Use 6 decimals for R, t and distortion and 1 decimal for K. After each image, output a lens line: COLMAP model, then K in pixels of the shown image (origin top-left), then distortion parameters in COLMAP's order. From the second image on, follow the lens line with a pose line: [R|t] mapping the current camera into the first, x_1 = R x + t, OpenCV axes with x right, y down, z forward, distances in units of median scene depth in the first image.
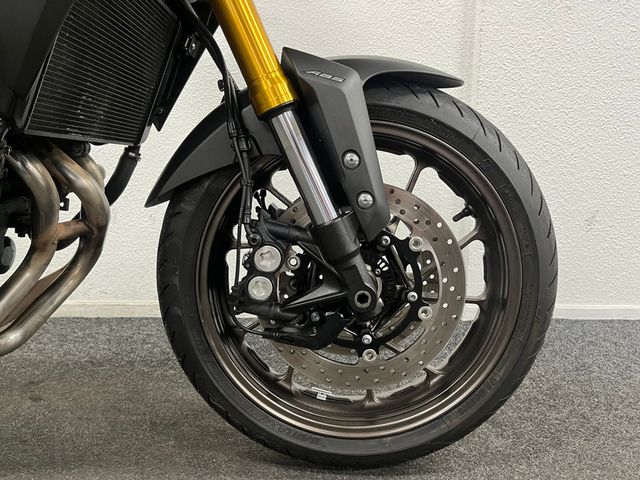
lens RADIAL K [[480.6, 0, 322.0], [0, 480.6, 242.6], [0, 0, 1]] dist [0.012414, 0.004930]
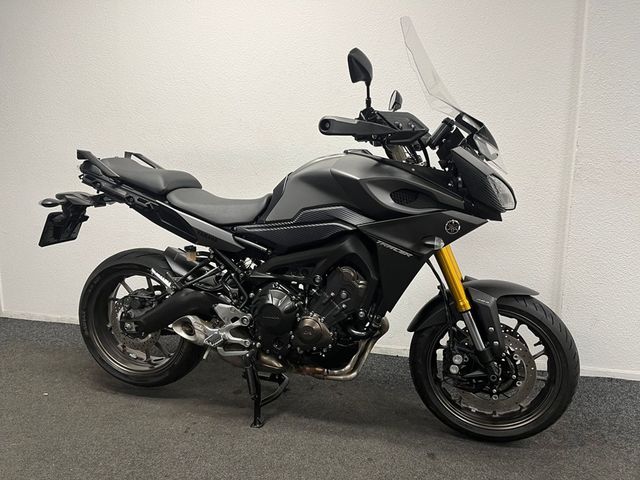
lens RADIAL K [[480.6, 0, 320.3], [0, 480.6, 241.2], [0, 0, 1]] dist [0.012414, 0.004930]
pose [[0.967623, 0.037810, -0.249553, -0.186816], [-0.035420, 0.999274, 0.014061, -0.579526], [0.249903, -0.004766, 0.968259, -1.656081]]
